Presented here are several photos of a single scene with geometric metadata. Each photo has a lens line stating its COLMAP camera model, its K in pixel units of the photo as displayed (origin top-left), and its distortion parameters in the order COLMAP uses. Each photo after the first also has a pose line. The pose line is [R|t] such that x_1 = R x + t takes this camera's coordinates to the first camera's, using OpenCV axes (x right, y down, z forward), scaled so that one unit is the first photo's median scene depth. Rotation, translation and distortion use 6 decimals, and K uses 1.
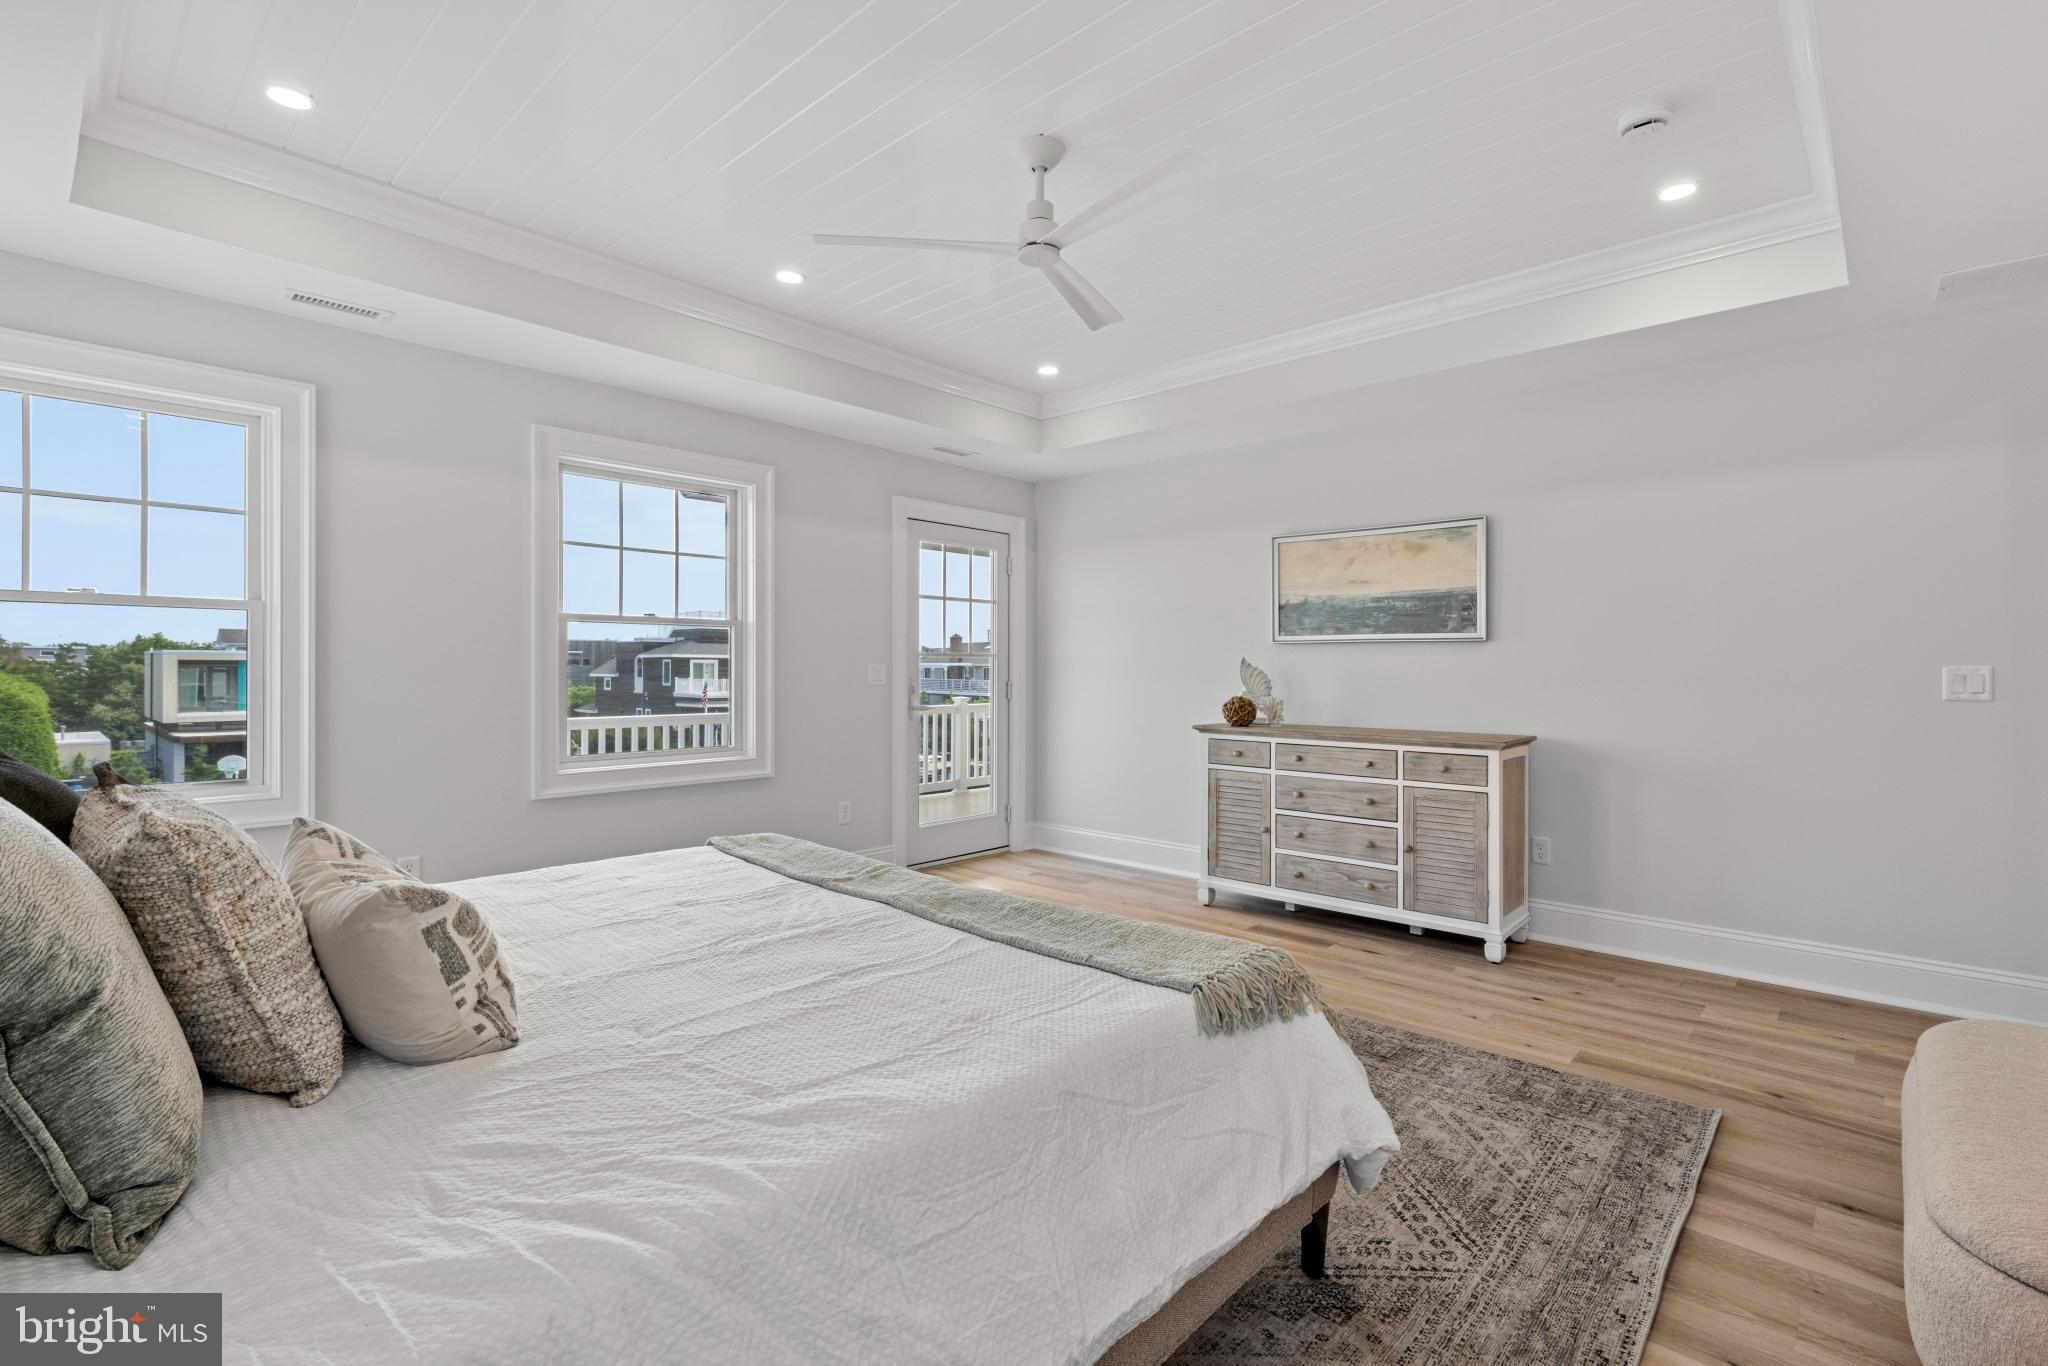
lens RADIAL K [[920.7, 0, 1035.4], [0, 920.7, 667.3], [0, 0, 1]] dist [0.004358, 0.000606]
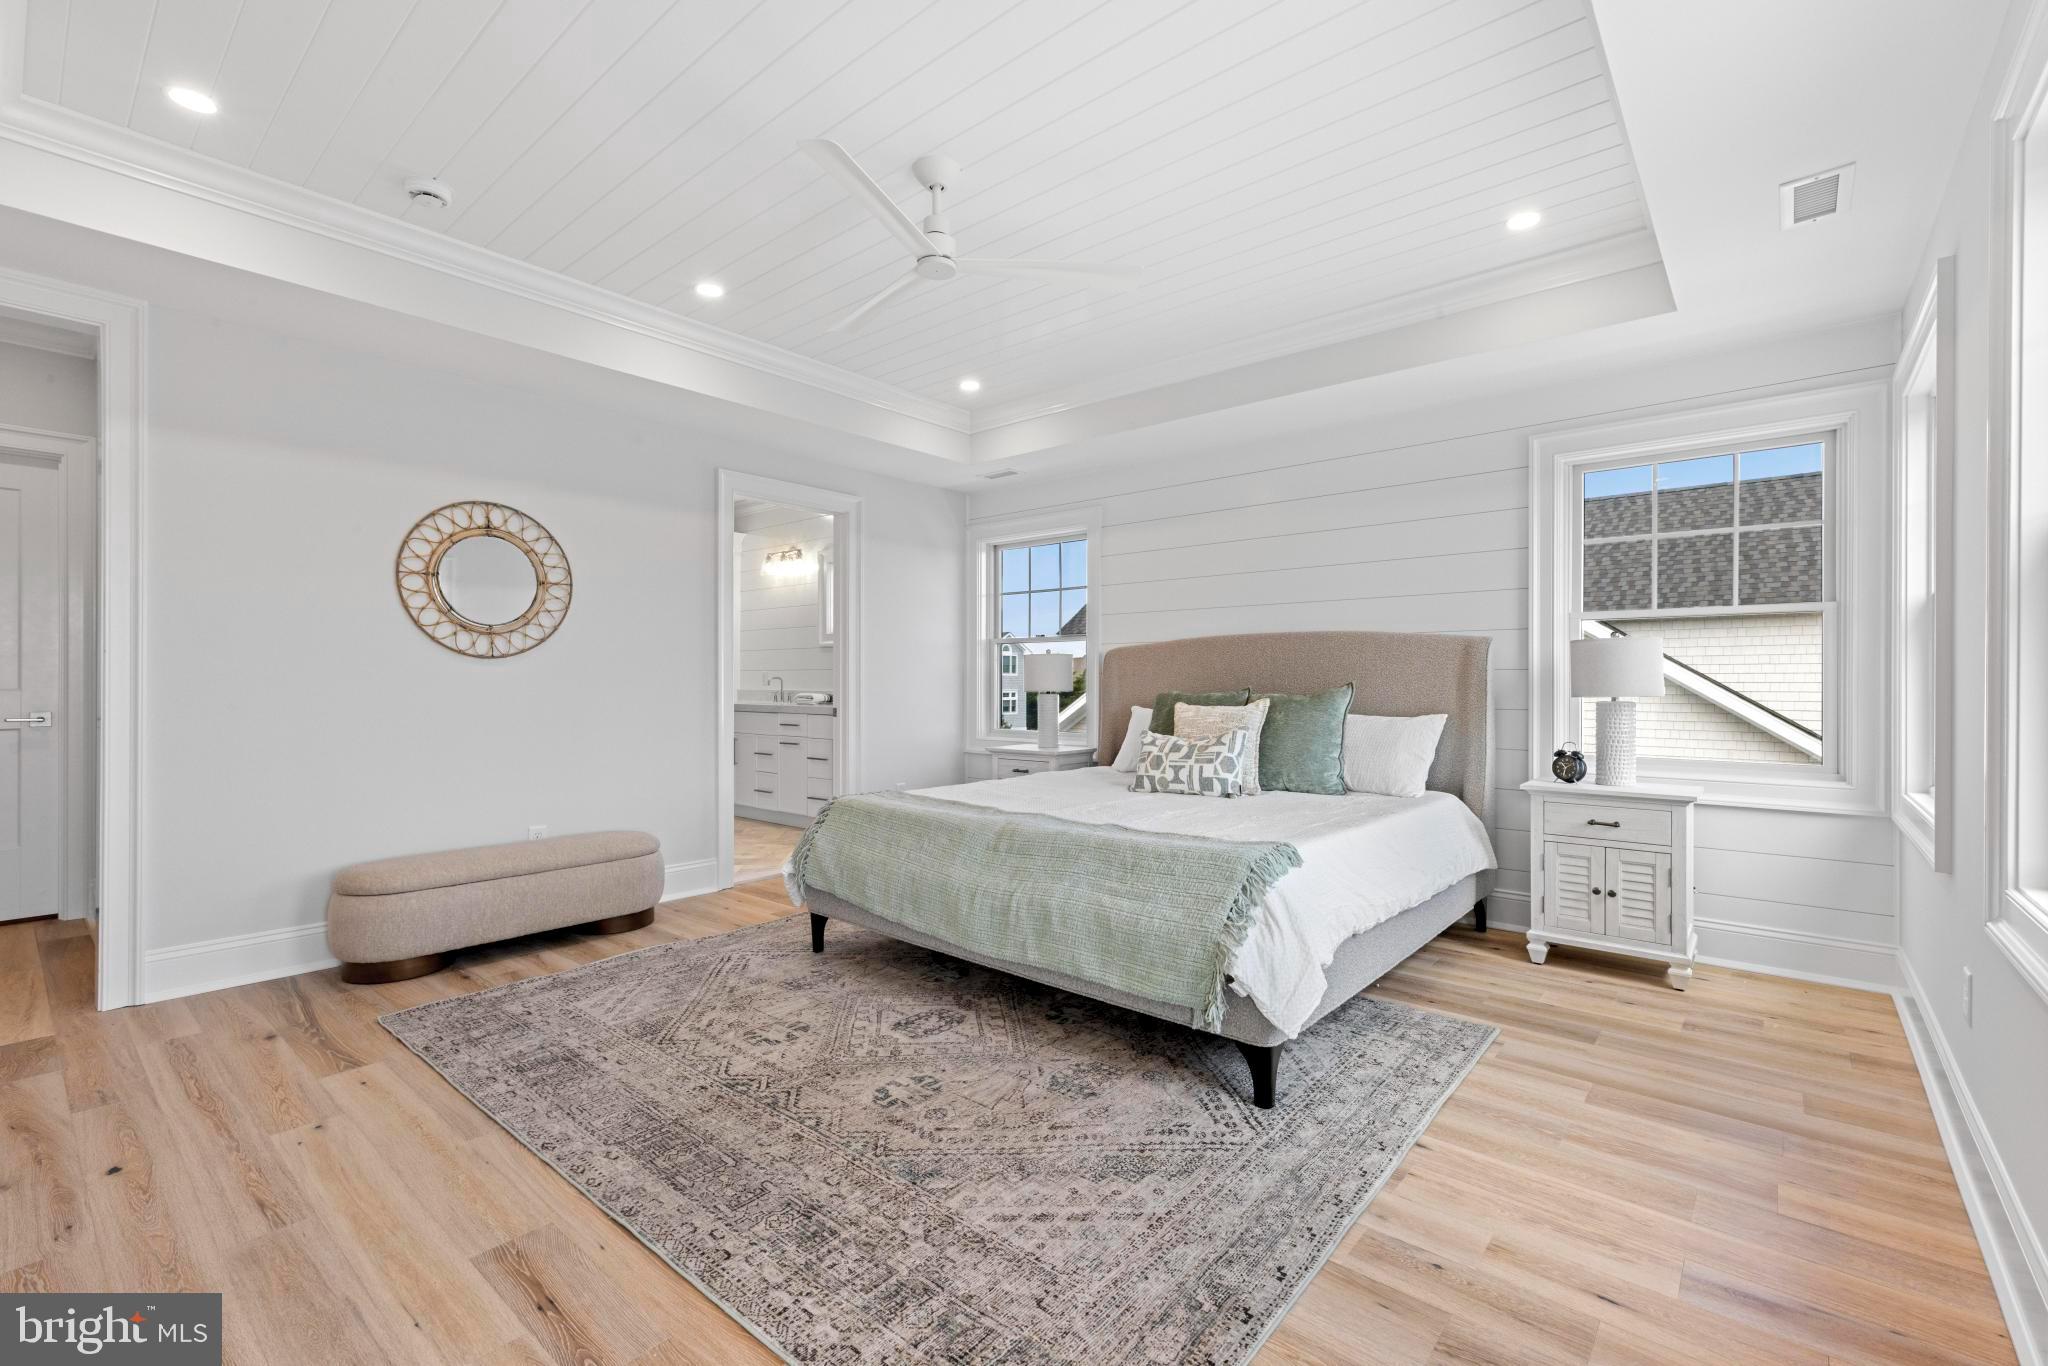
lens RADIAL K [[880.1, 0, 1045.0], [0, 880.1, 683.0], [0, 0, 1]] dist [-0.001543, -0.000071]
pose [[-0.998606, -0.005174, -0.052530, -0.070633], [-0.005170, 0.999987, -0.000210, 0.030529], [0.052530, 0.000062, -0.998619, 2.047964]]
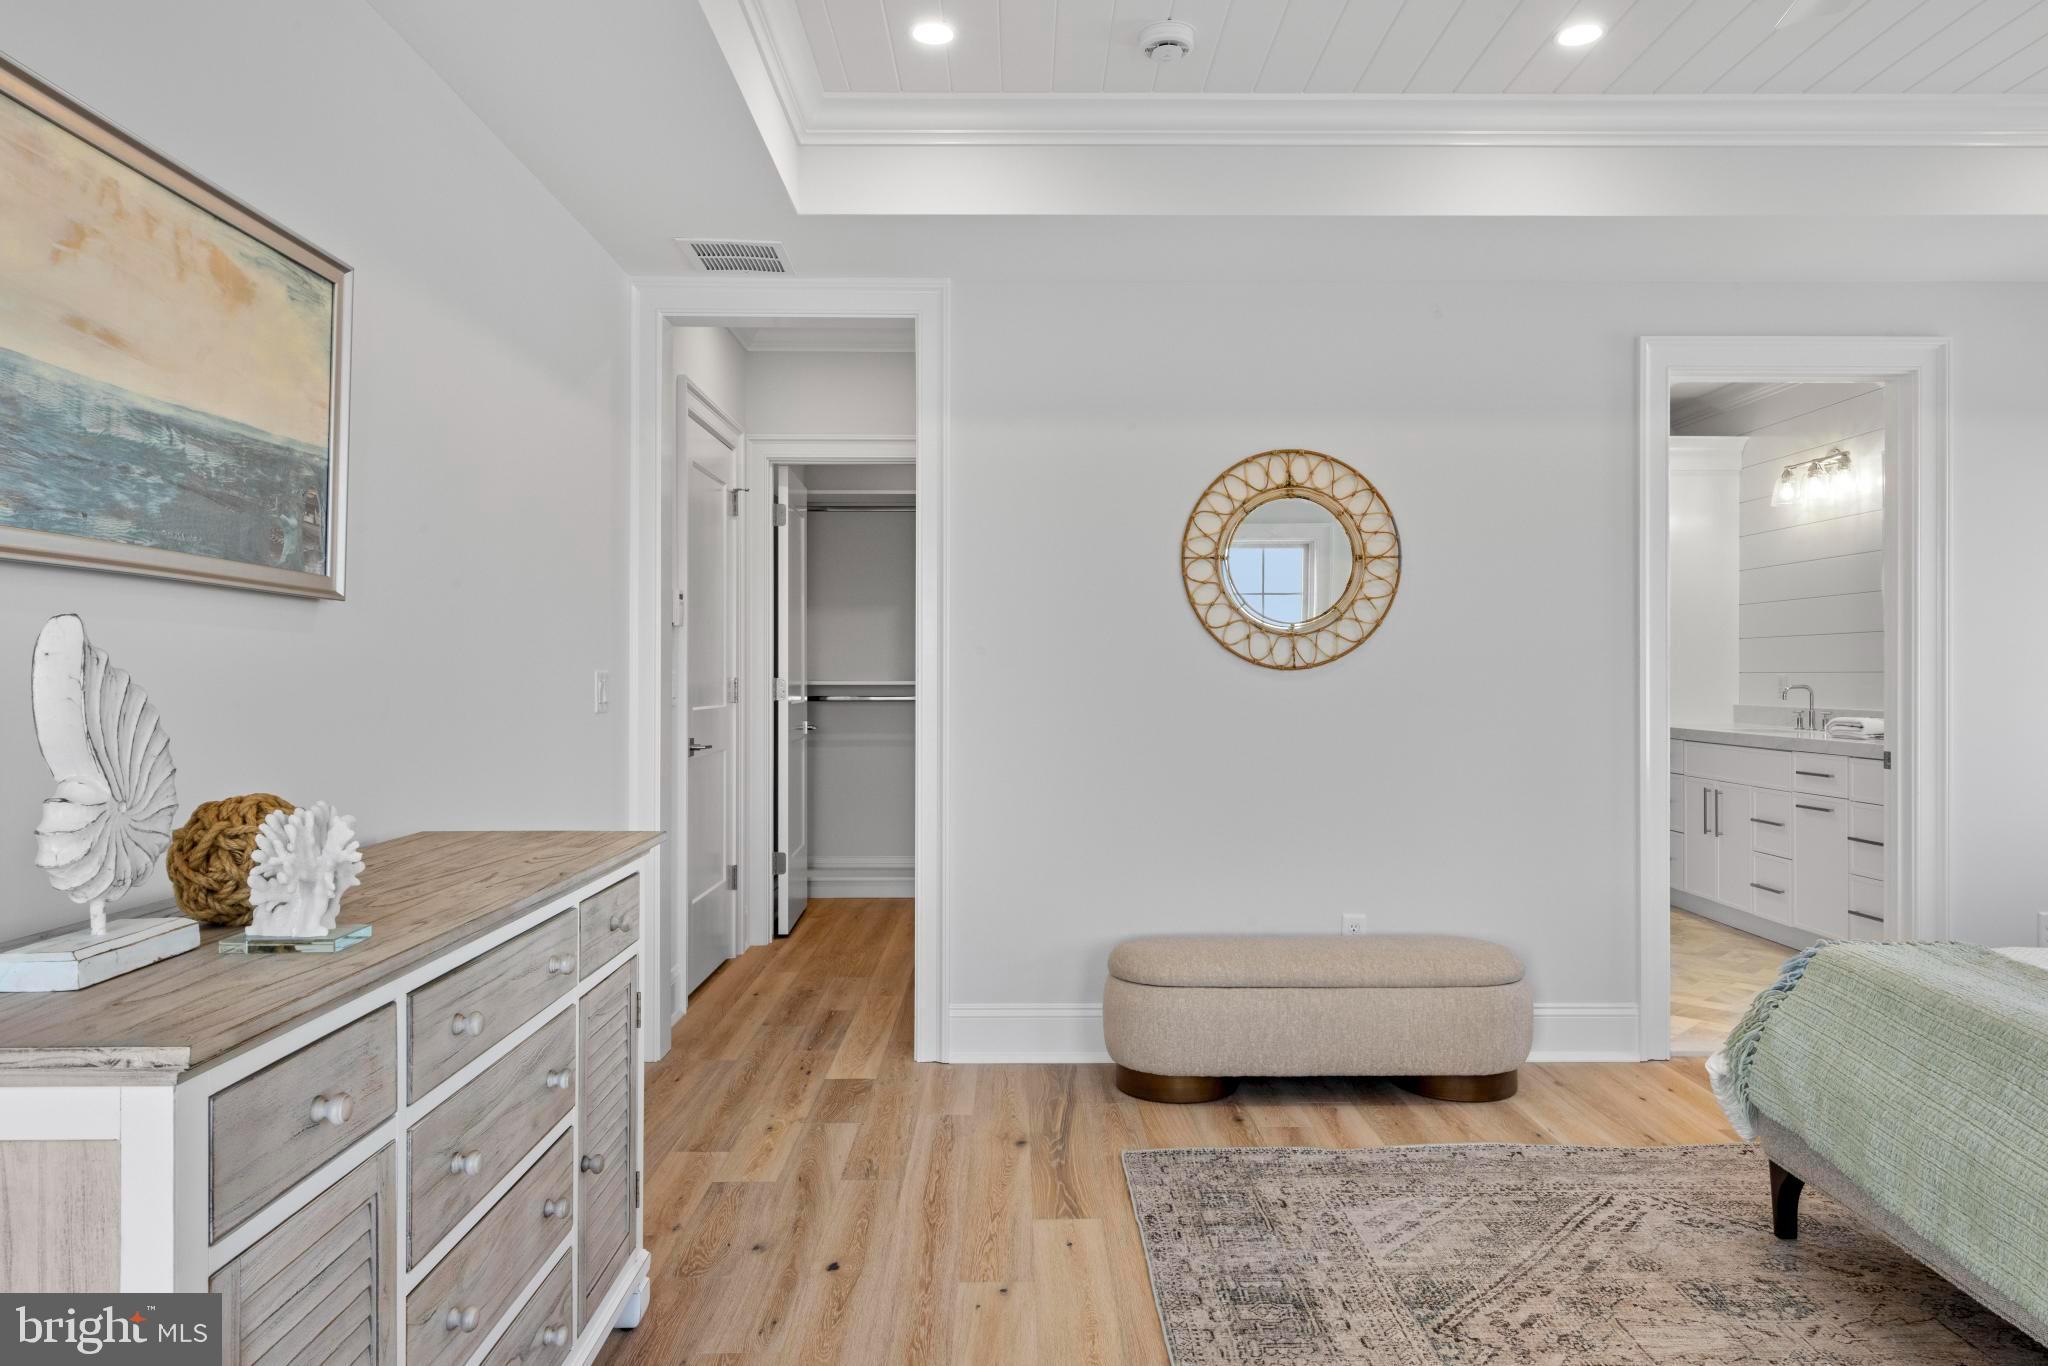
lens RADIAL K [[1329.0, 0, 1025.1], [0, 1329.0, 676.7], [0, 0, 1]] dist [-0.000166, 0.003809]
pose [[-0.682769, -0.003618, 0.730626, -0.153381], [-0.003111, 0.999993, 0.002046, 0.000202], [-0.730628, -0.000876, -0.682775, 1.839956]]
